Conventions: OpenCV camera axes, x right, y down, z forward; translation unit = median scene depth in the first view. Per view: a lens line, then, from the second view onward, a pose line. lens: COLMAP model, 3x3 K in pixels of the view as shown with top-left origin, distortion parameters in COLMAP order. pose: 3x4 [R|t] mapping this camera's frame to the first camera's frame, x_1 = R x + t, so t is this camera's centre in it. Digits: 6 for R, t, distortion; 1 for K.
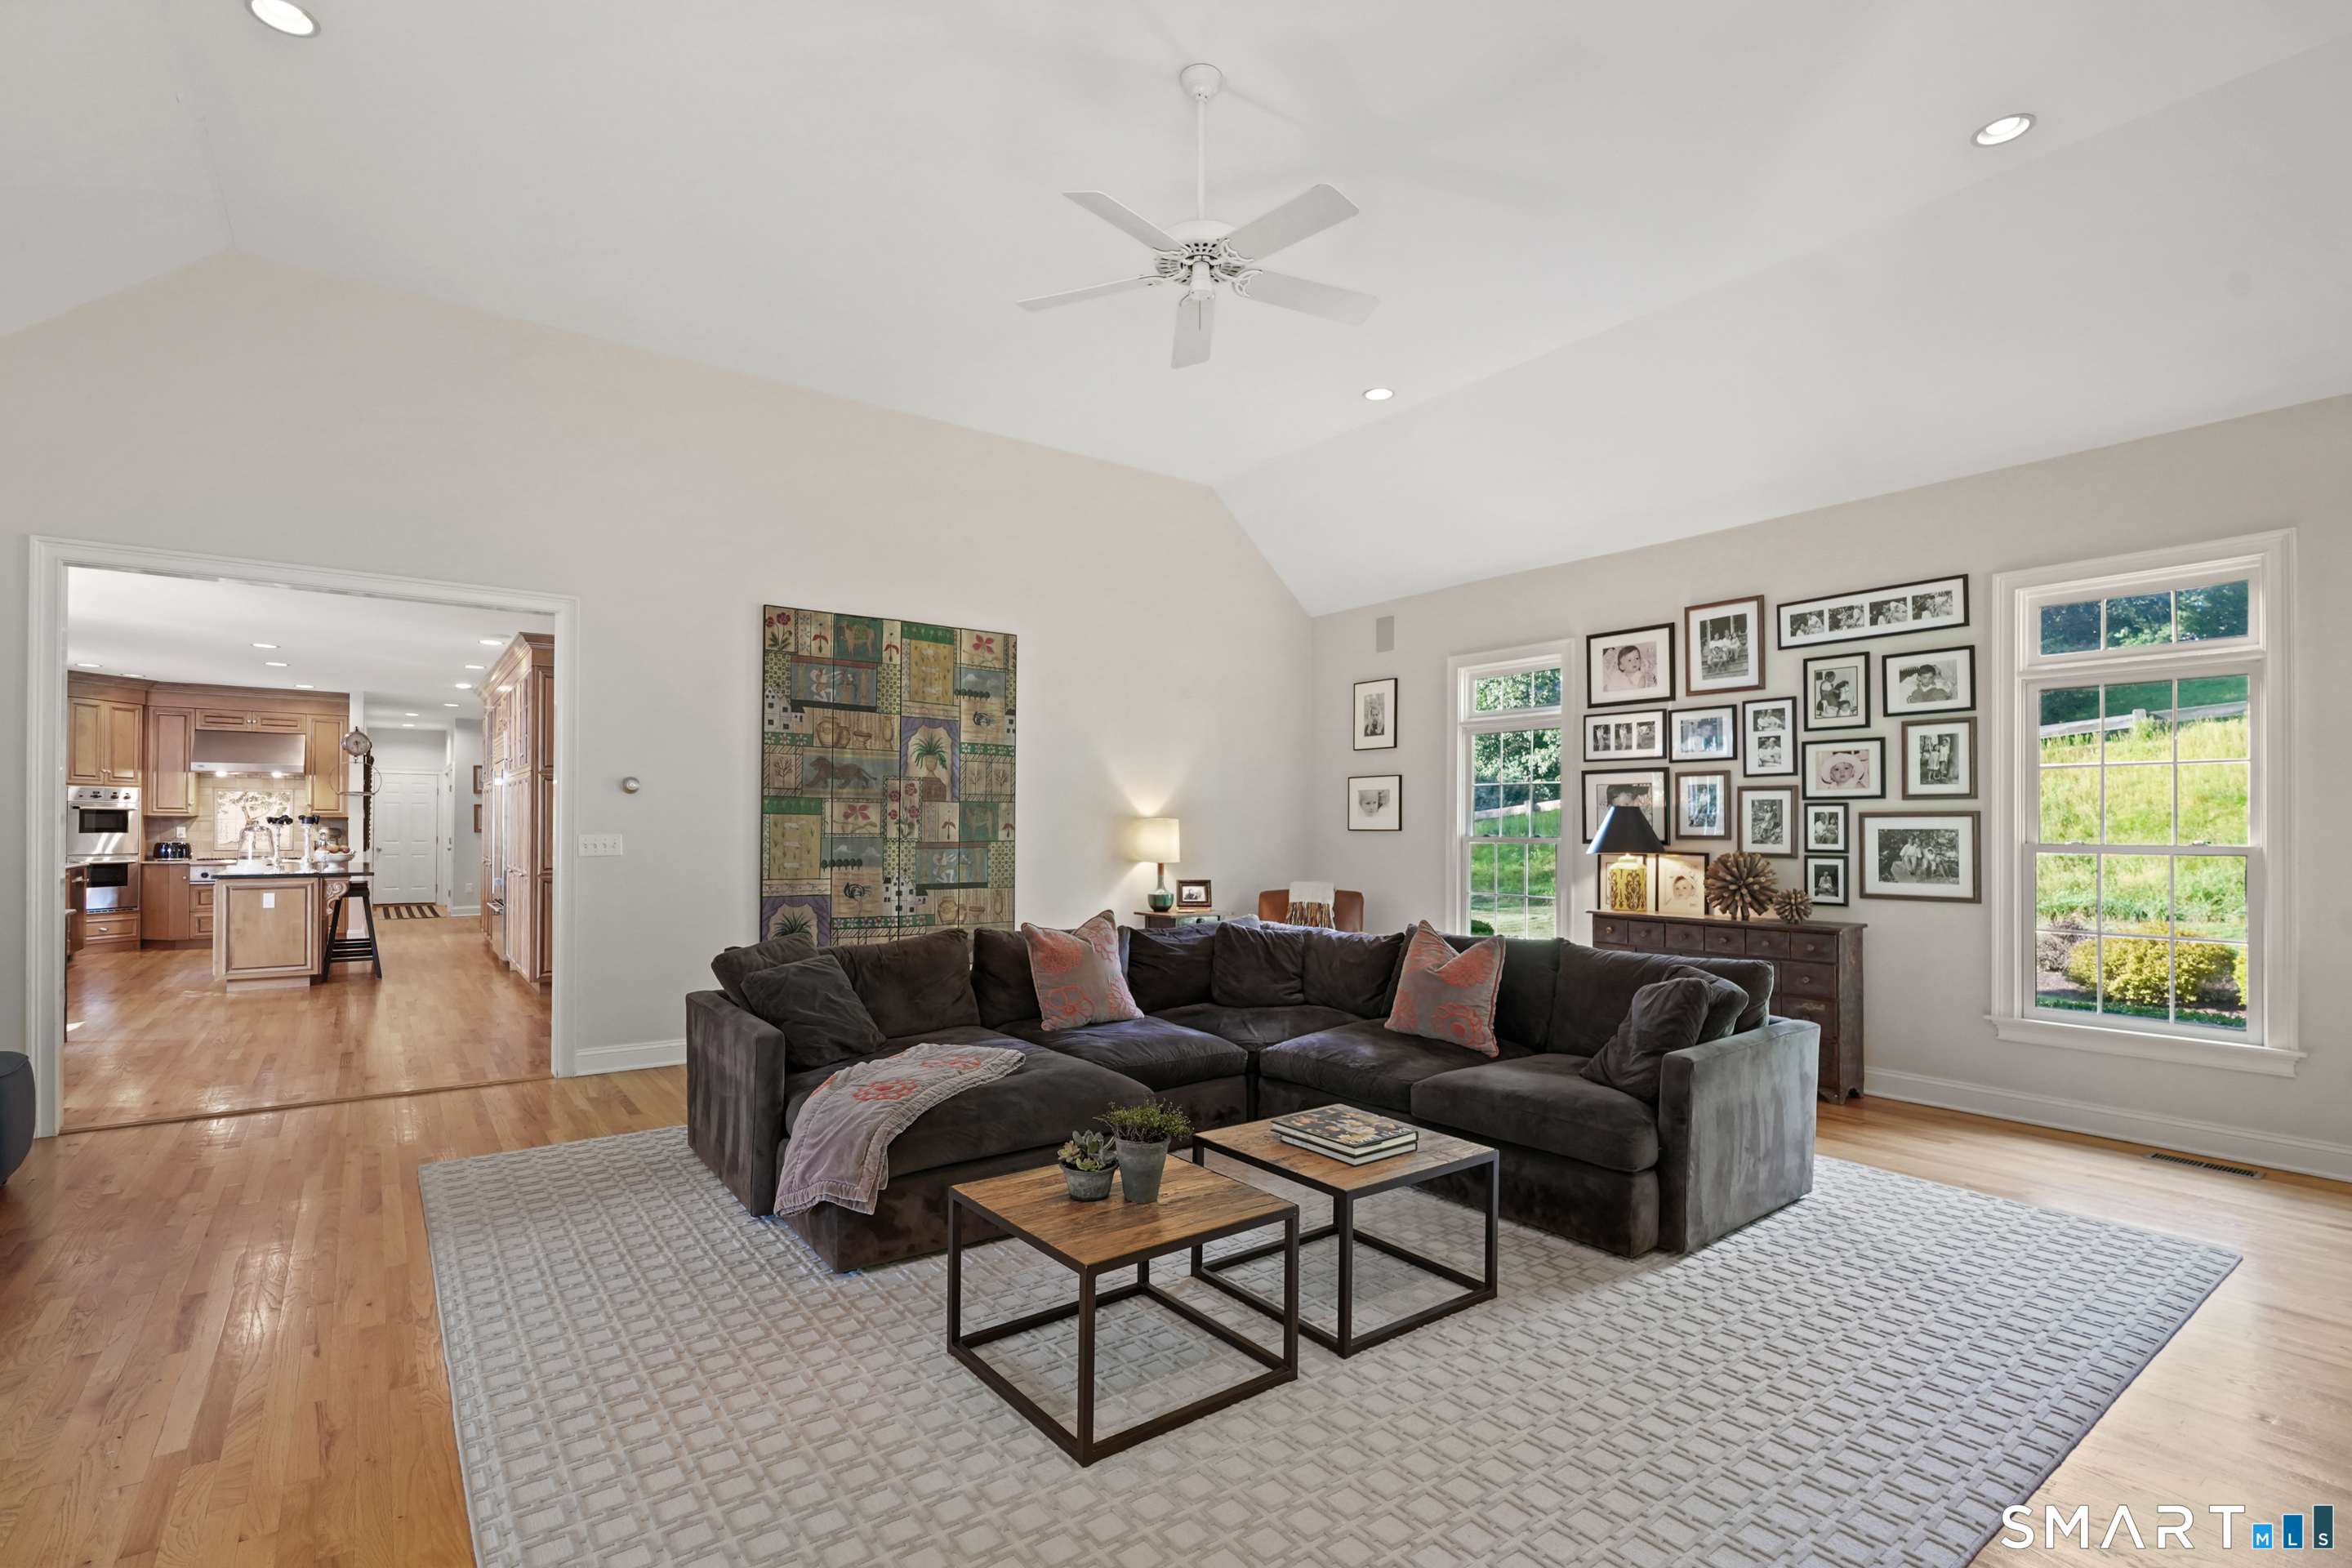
lens RADIAL K [[1083.9, 0, 1168.2], [0, 1083.9, 824.9], [0, 0, 1]] dist [-0.003224, 0.000061]
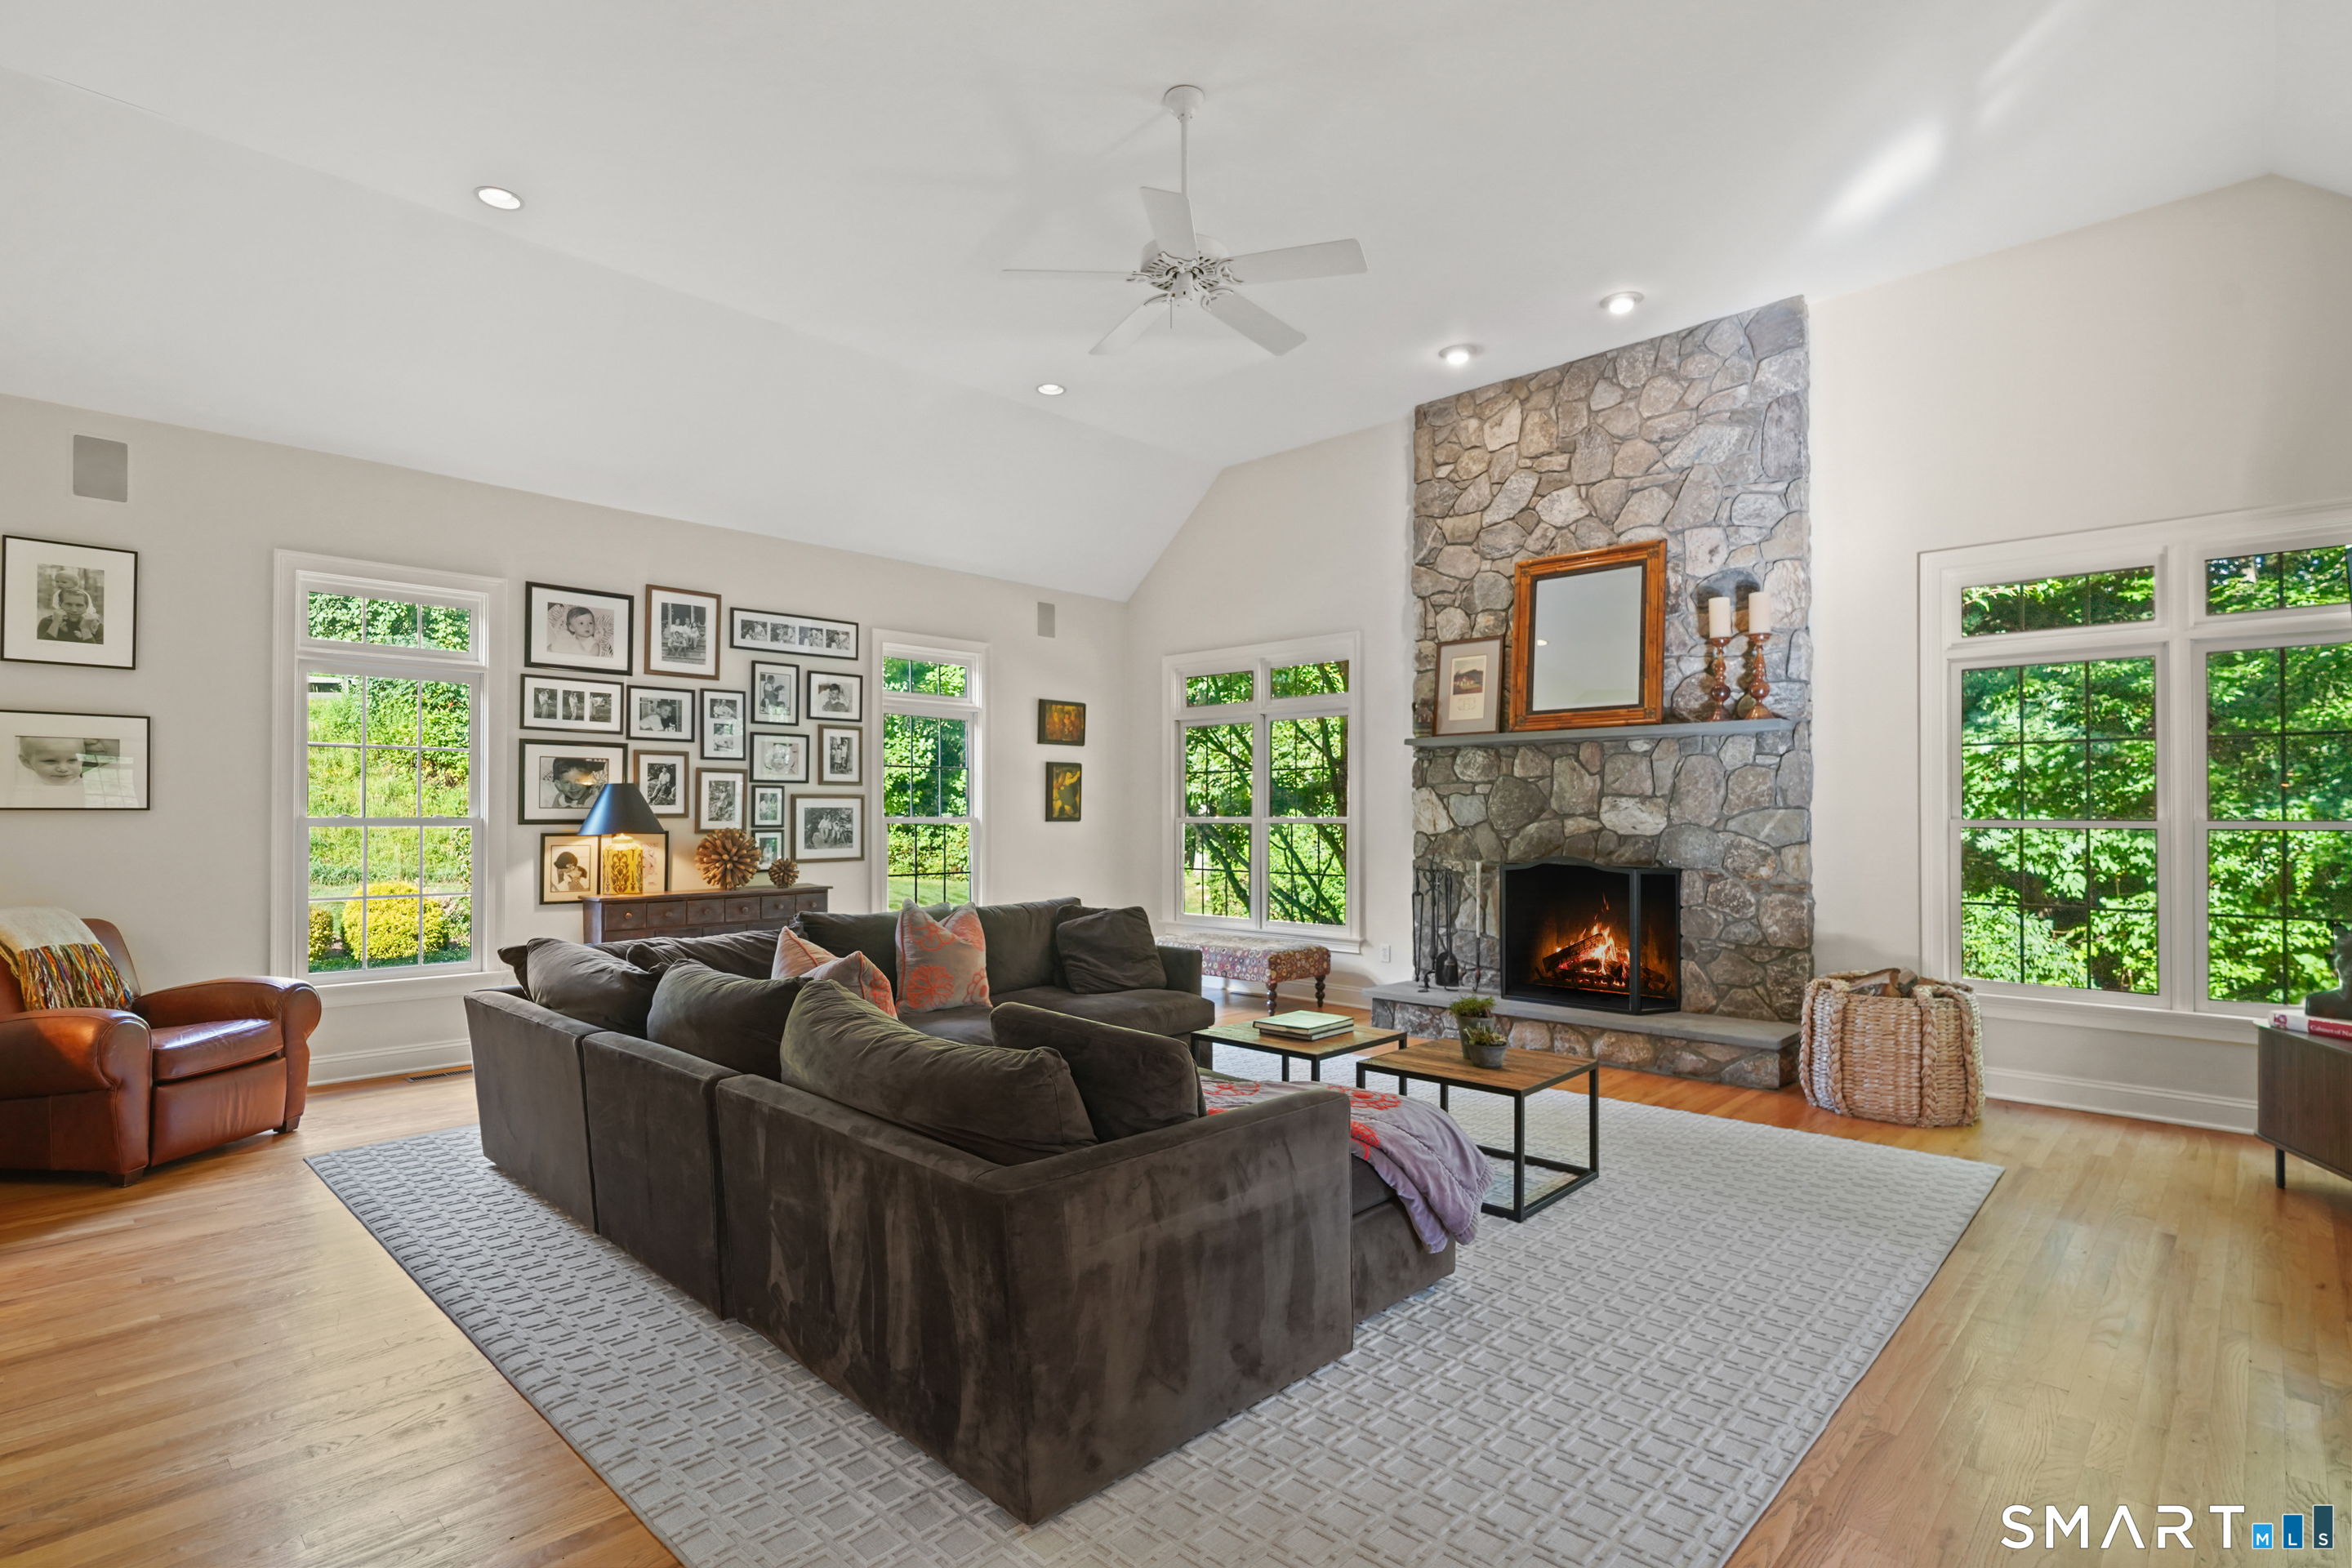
lens RADIAL K [[1146.9, 0, 1165.6], [0, 1146.9, 808.7], [0, 0, 1]] dist [-0.001469, 0.000234]
pose [[-0.161156, -0.000876, 0.986929, -0.680252], [-0.003419, 0.999994, 0.000329, 0.003142], [-0.986923, -0.003321, -0.161158, 0.746907]]
